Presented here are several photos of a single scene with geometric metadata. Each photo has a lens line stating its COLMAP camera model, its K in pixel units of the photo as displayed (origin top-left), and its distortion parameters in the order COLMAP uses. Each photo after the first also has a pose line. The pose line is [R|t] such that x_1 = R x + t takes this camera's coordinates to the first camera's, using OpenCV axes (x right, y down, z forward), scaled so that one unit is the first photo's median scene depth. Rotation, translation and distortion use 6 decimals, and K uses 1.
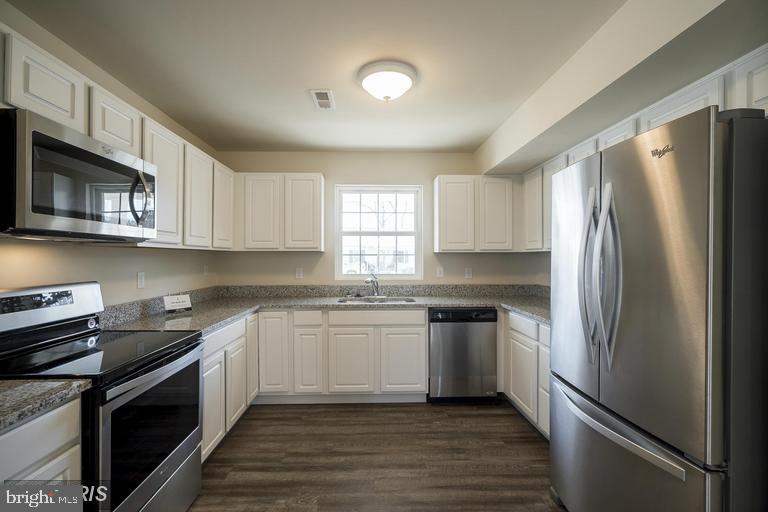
lens RADIAL K [[352.3, 0, 377.7], [0, 352.3, 256.5], [0, 0, 1]] dist [-0.001217, 0.002062]
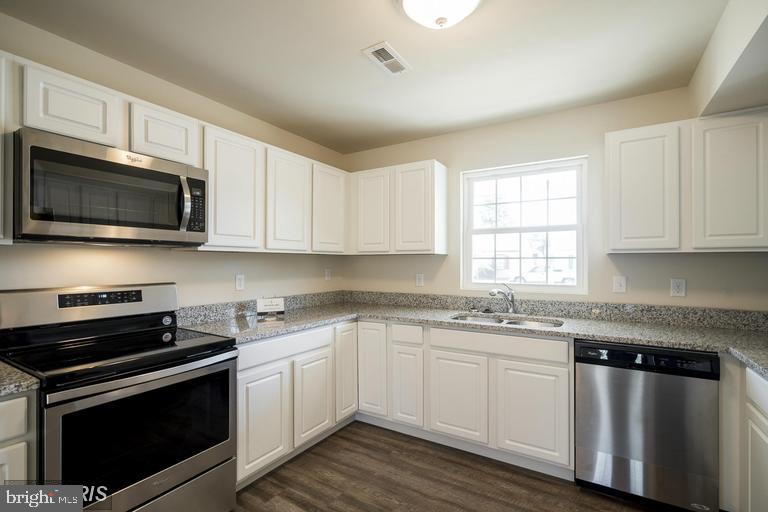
lens RADIAL K [[352.3, 0, 381.7], [0, 352.3, 263.1], [0, 0, 1]] dist [-0.001217, 0.002062]
pose [[0.829214, 0.001518, -0.558929, 0.218781], [0.000443, 0.999994, 0.003372, 0.003764], [0.558931, -0.003044, 0.829209, 0.272861]]
